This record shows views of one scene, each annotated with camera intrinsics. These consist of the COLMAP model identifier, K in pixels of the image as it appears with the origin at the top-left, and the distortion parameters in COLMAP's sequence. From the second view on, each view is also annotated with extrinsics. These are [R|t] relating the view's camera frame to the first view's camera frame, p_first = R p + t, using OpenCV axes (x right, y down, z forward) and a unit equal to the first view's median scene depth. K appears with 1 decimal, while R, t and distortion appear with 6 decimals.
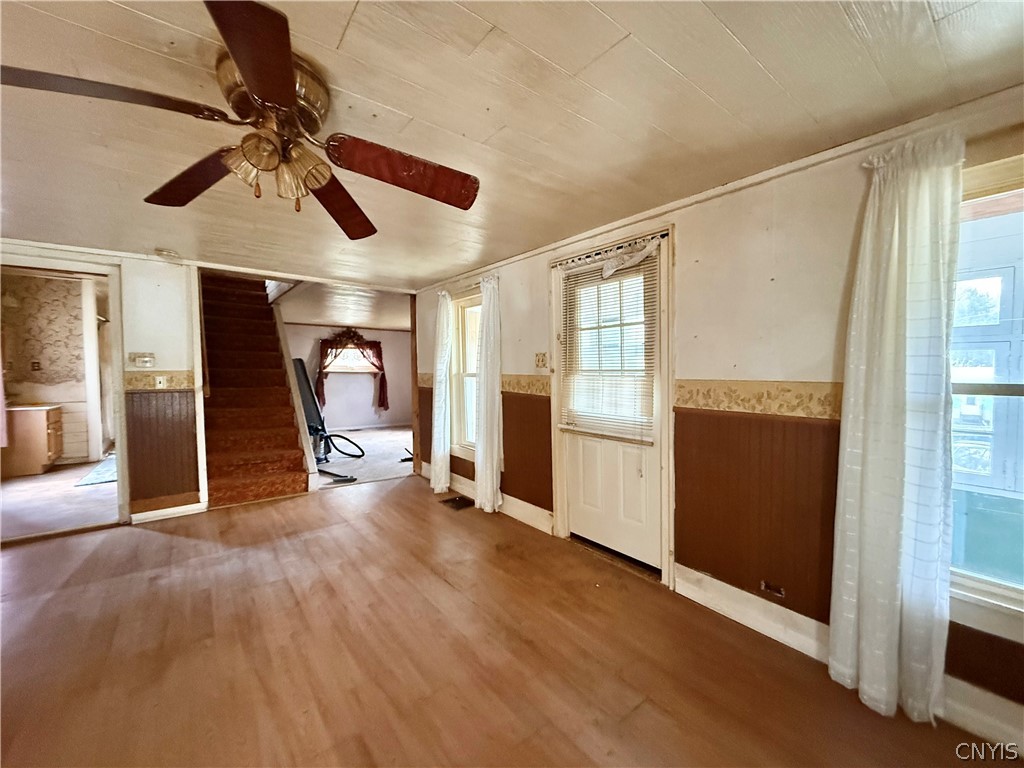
lens RADIAL K [[407.7, 0, 512.0], [0, 407.7, 384.0], [0, 0, 1]] dist [0.001187, -0.000416]
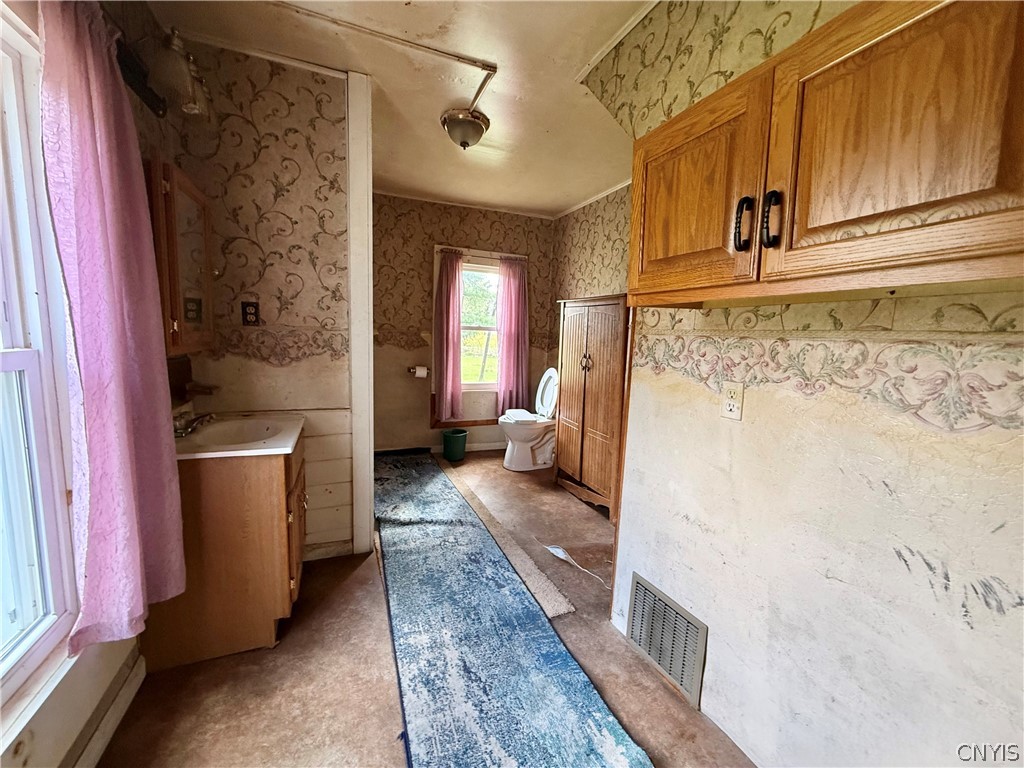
lens RADIAL K [[407.7, 0, 512.0], [0, 407.7, 384.0], [0, 0, 1]] dist [0.001187, -0.000416]
pose [[0.965157, 0.071495, -0.251715, -1.276557], [-0.049941, 0.994597, 0.091007, -0.038882], [0.256862, -0.075265, 0.963513, 1.062927]]
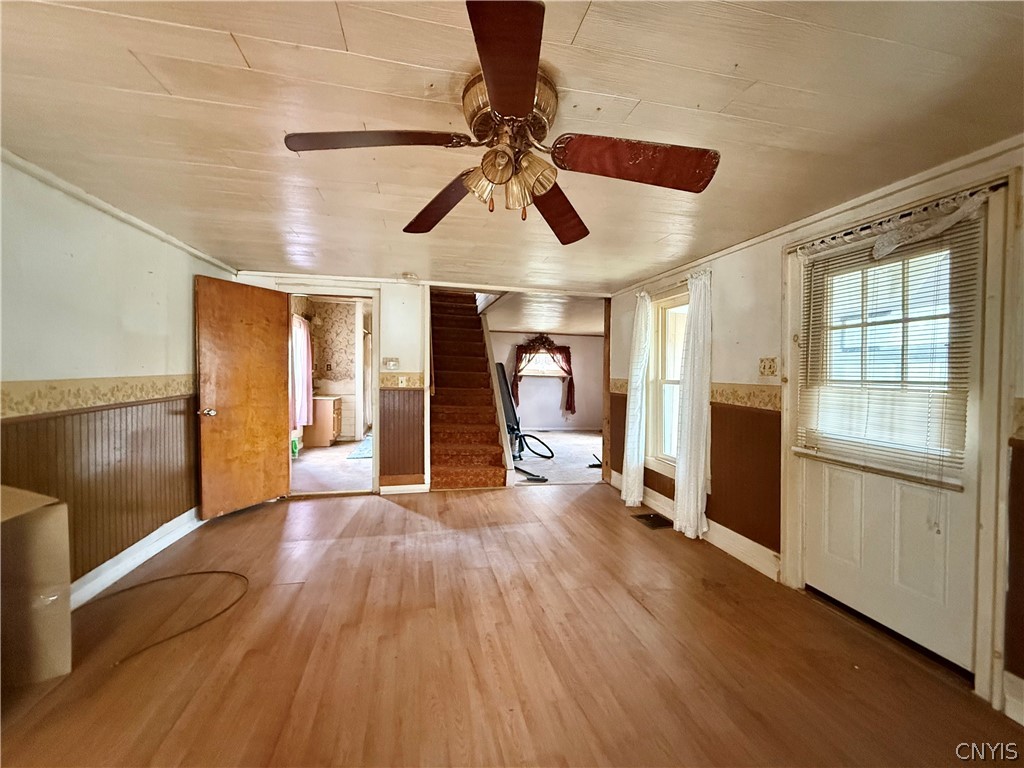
lens RADIAL K [[407.7, 0, 512.0], [0, 407.7, 384.0], [0, 0, 1]] dist [0.001187, -0.000416]
pose [[0.906167, 0.027105, -0.422050, -0.048403], [-0.031481, 0.999499, -0.003402, -0.004533], [0.421746, 0.016370, 0.906566, 0.031167]]
